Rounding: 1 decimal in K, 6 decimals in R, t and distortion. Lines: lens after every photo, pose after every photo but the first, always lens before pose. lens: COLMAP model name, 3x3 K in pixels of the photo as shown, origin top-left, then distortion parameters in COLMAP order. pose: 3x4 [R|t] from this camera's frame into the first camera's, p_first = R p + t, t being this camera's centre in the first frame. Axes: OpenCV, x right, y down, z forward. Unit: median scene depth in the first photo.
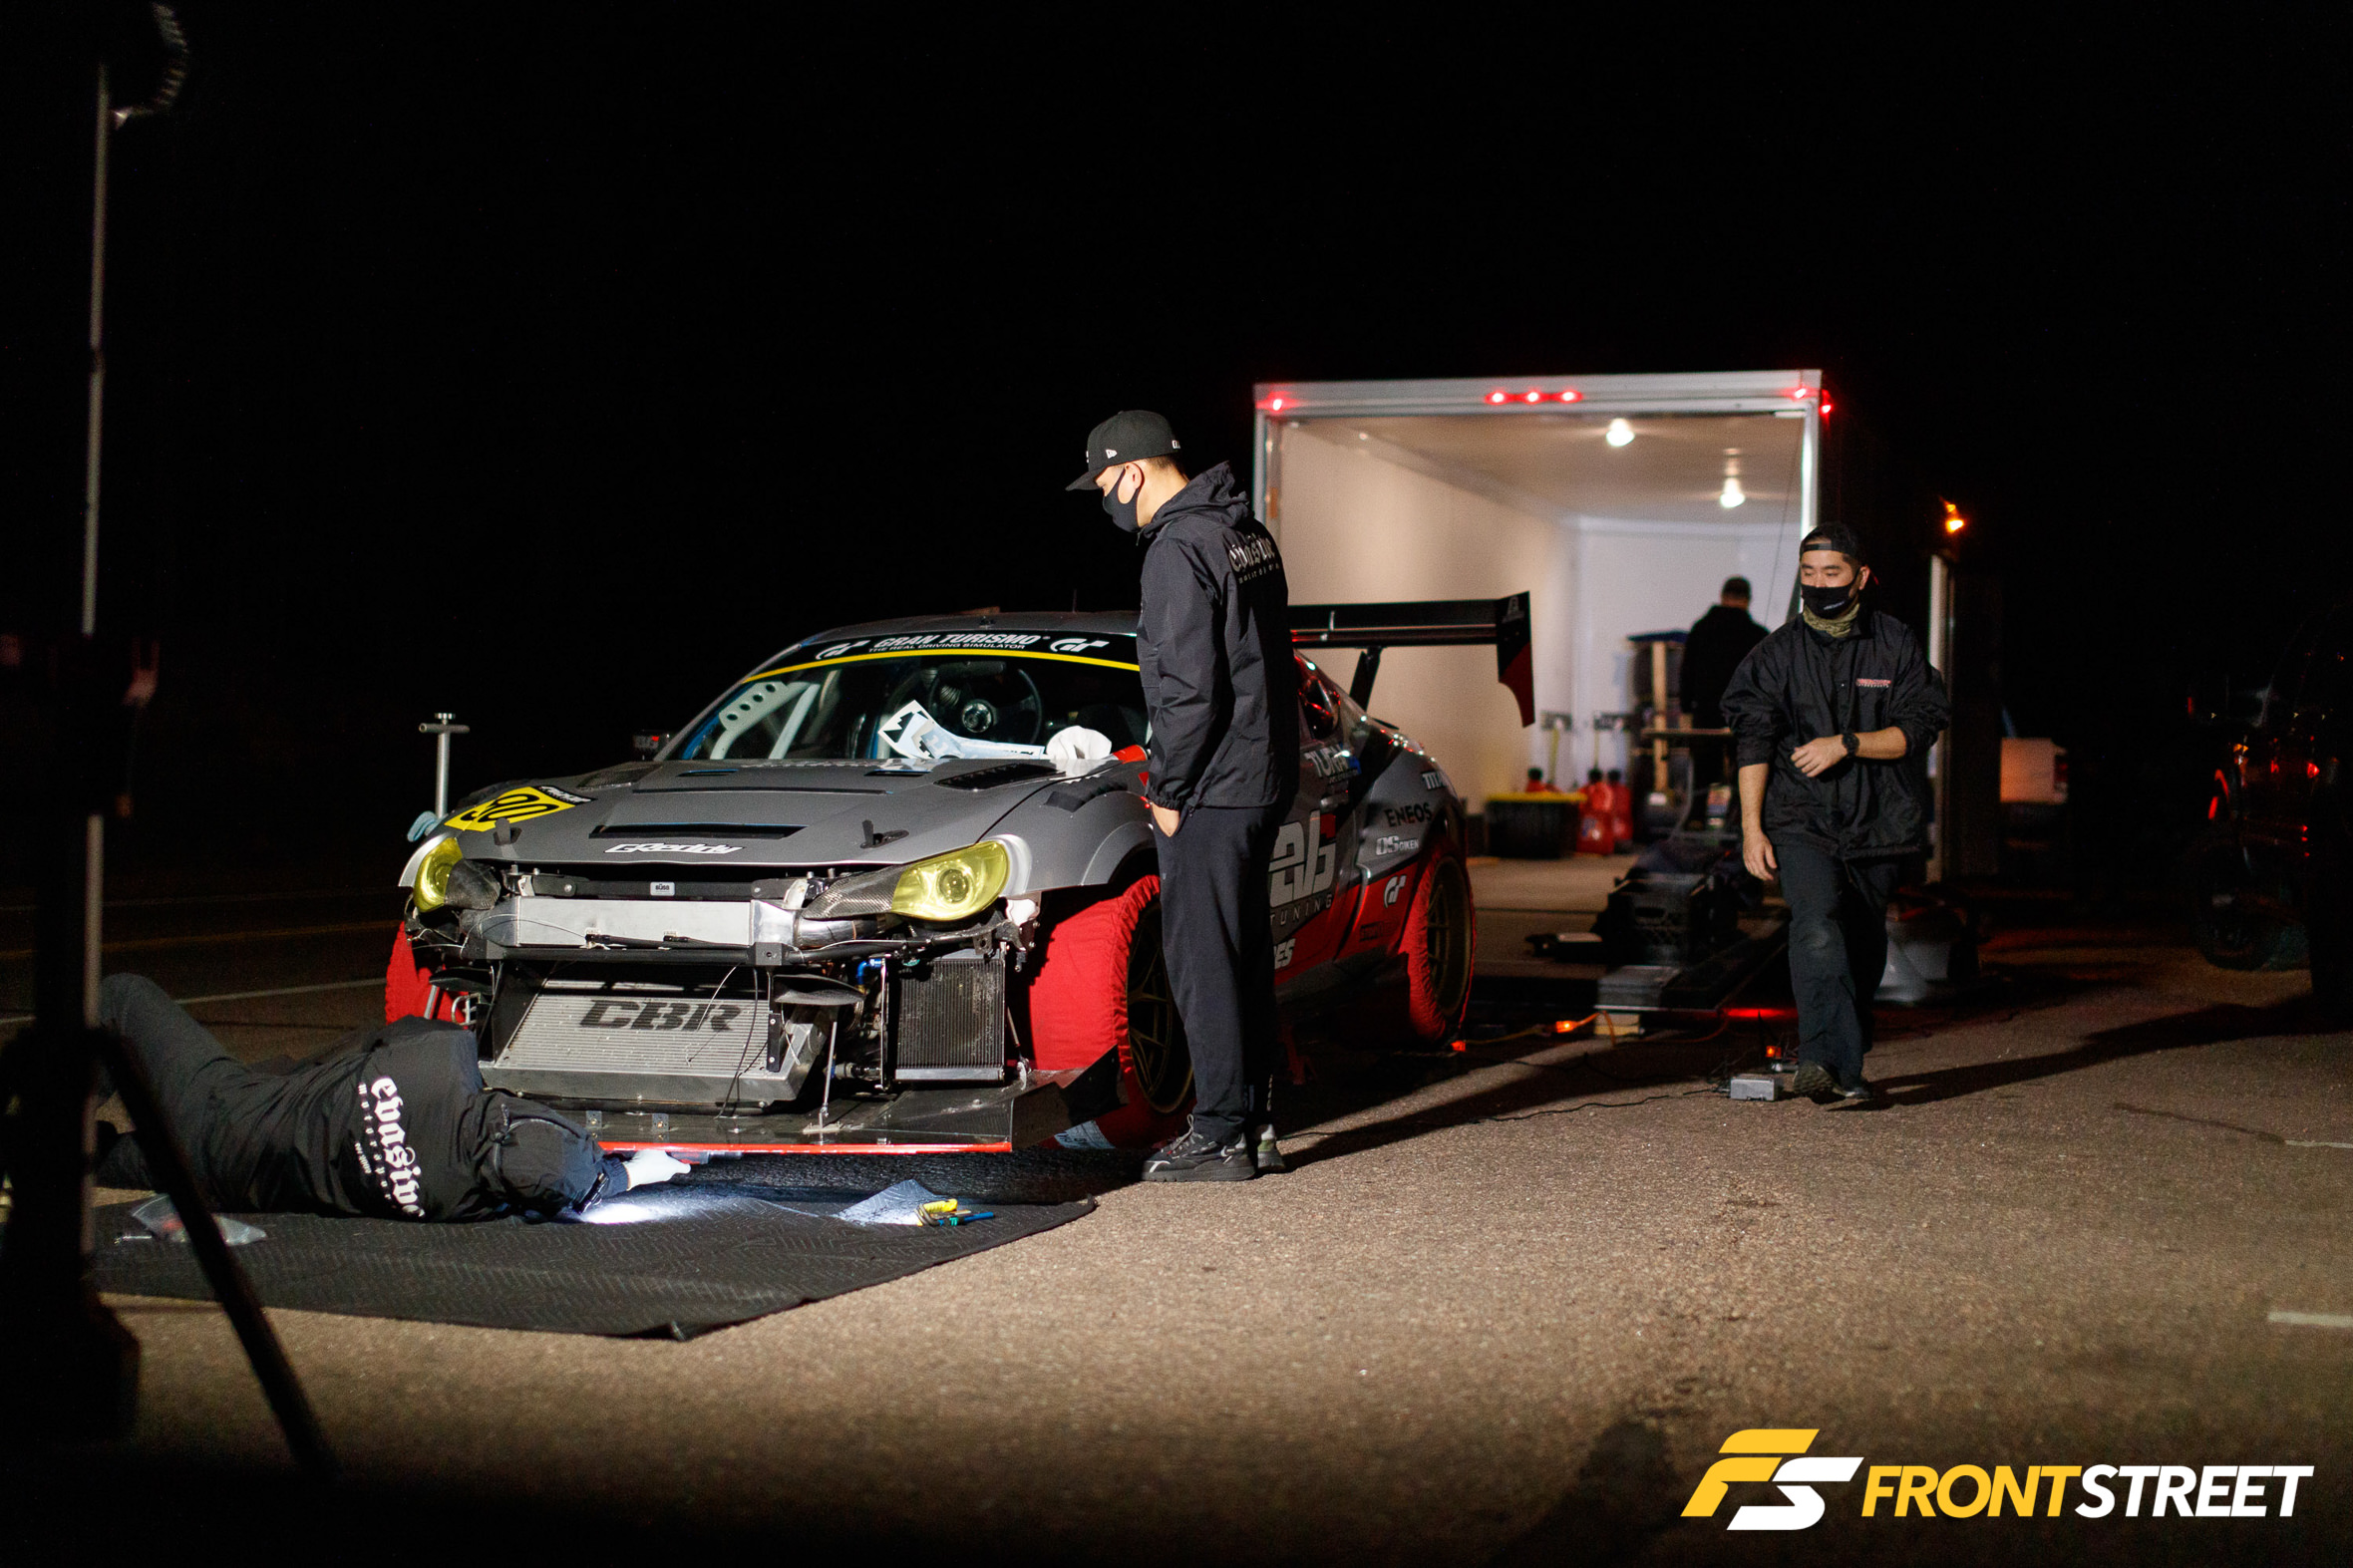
lens RADIAL K [[3169.3, 0, 1177.9], [0, 3169.3, 782.7], [0, 0, 1]] dist [-0.136717, 0.000000]
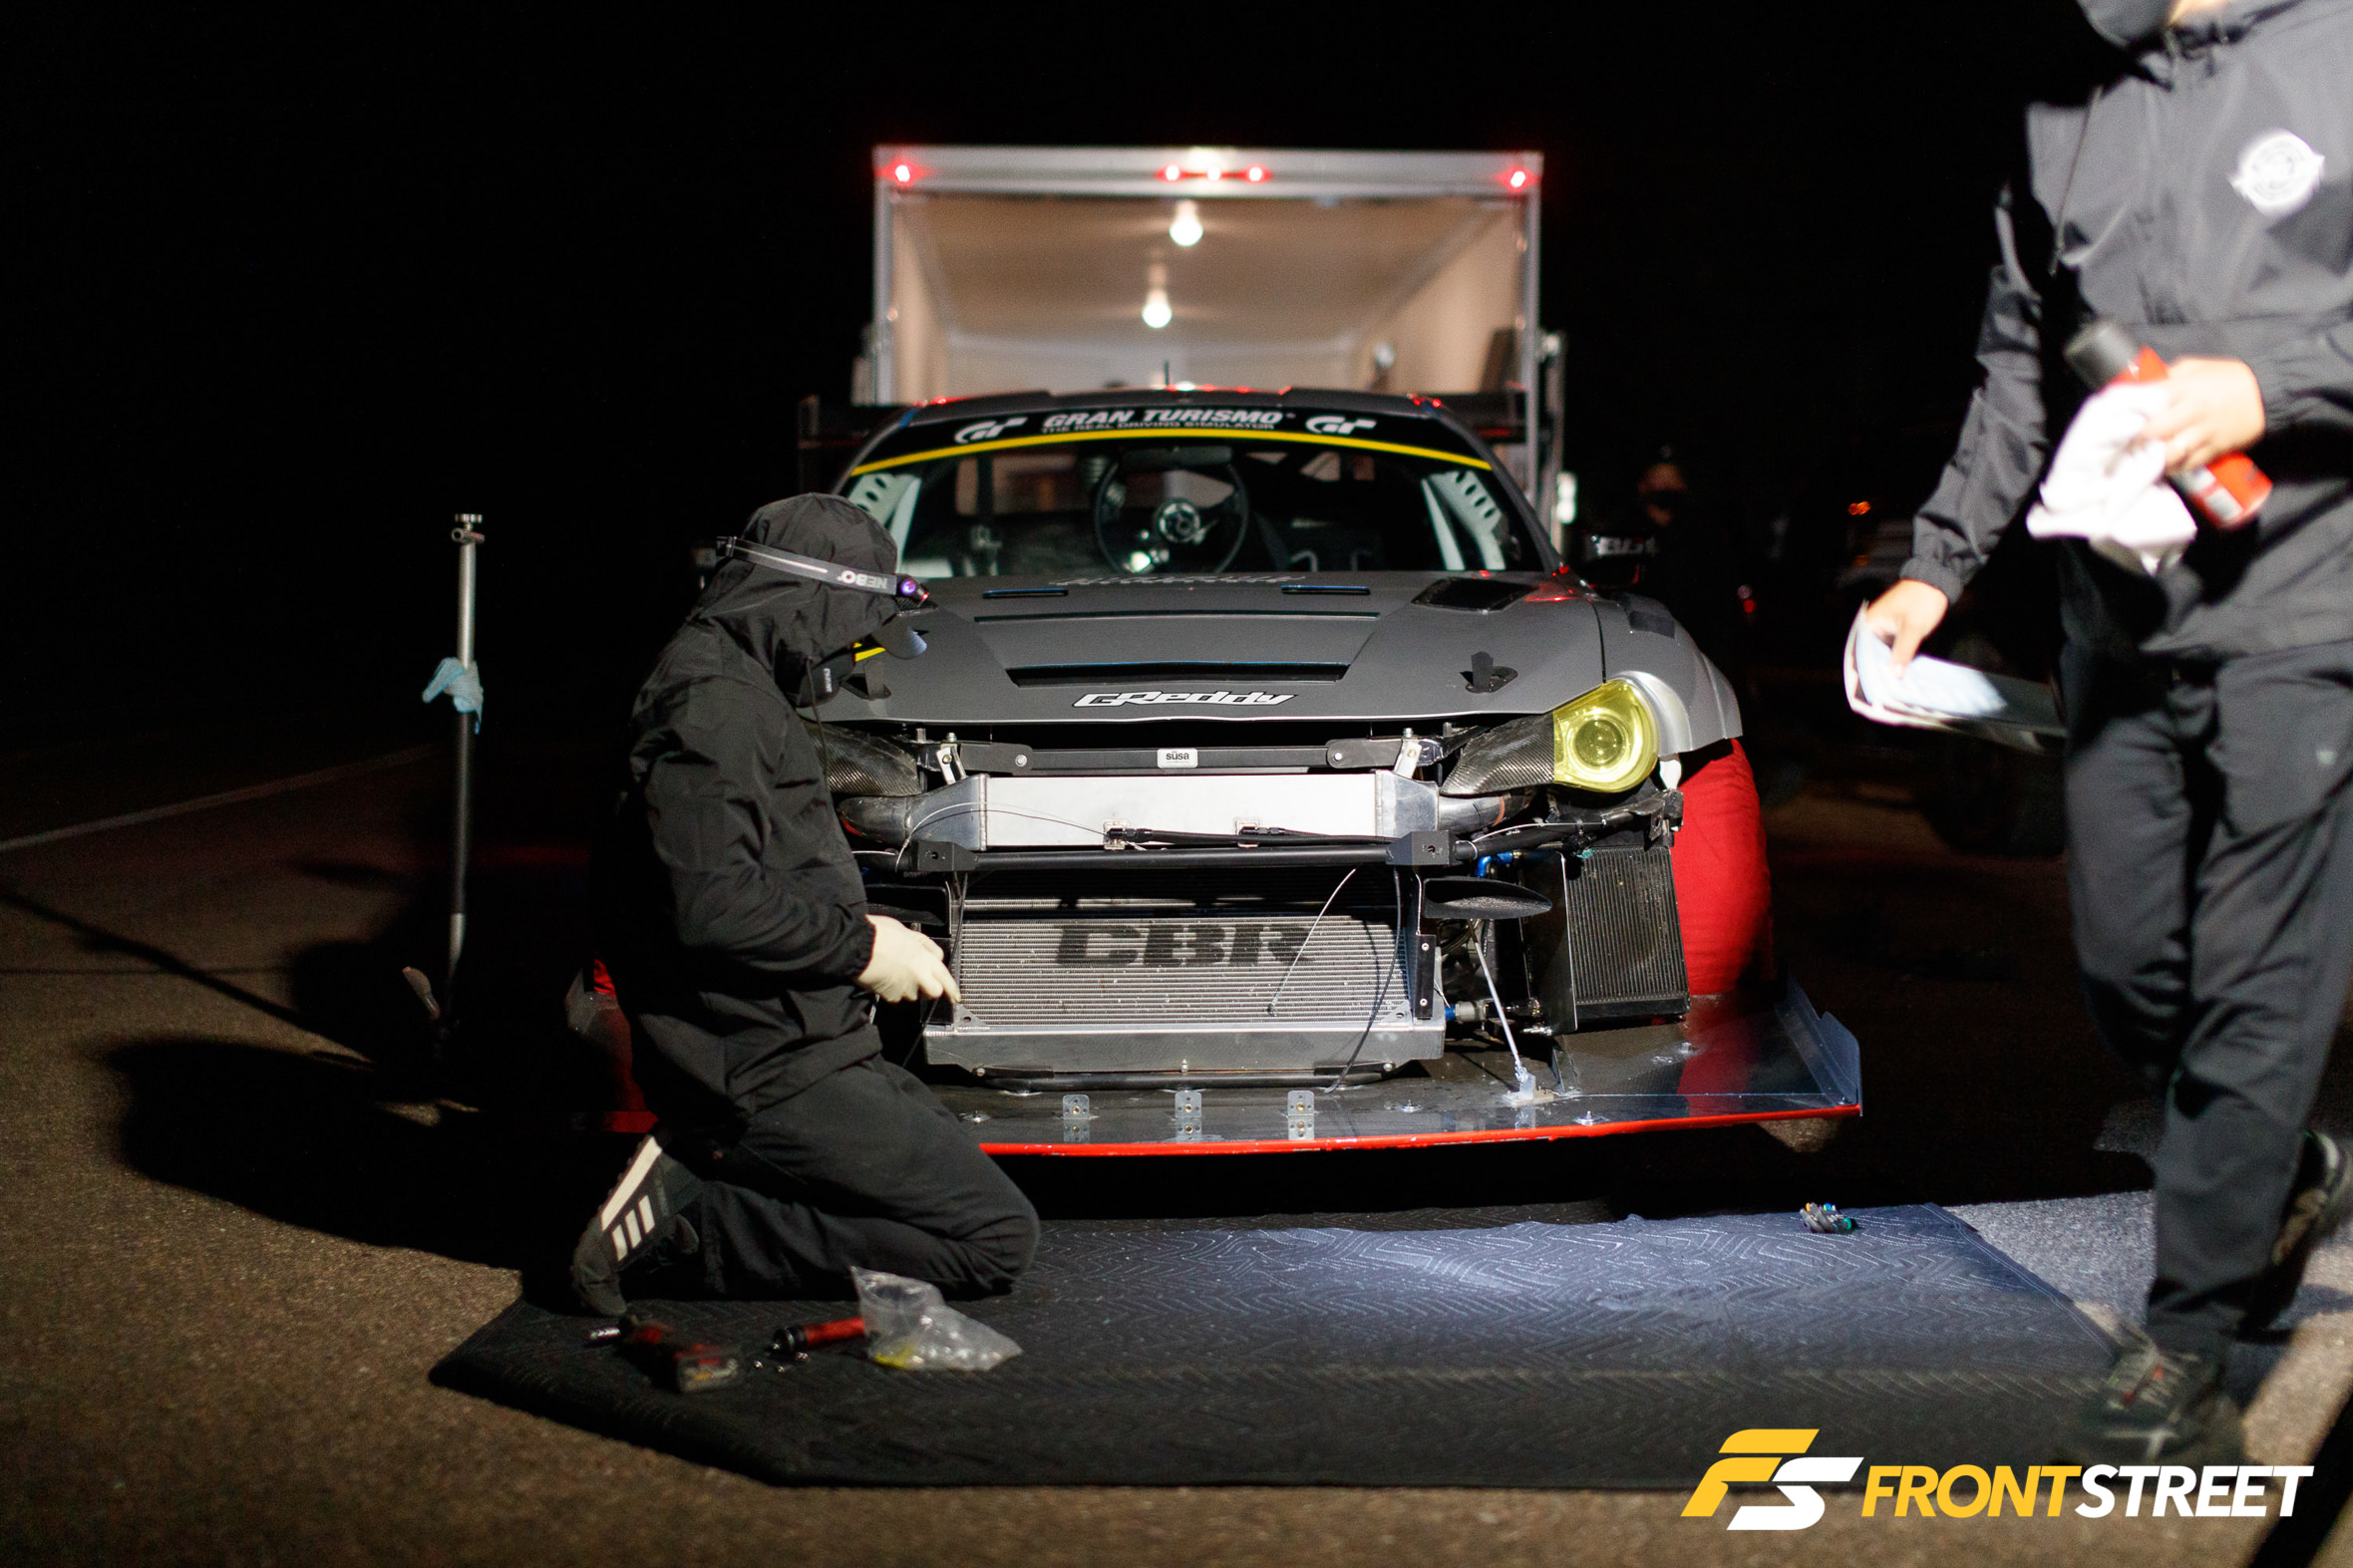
lens RADIAL K [[3169.3, 0, 1175.3], [0, 3169.3, 782.3], [0, 0, 1]] dist [-0.136717, 0.000000]
pose [[0.932646, -0.027113, 0.359771, -0.409038], [0.010587, 0.998799, 0.047828, 0.006231], [-0.360636, -0.040798, 0.931814, 0.364581]]
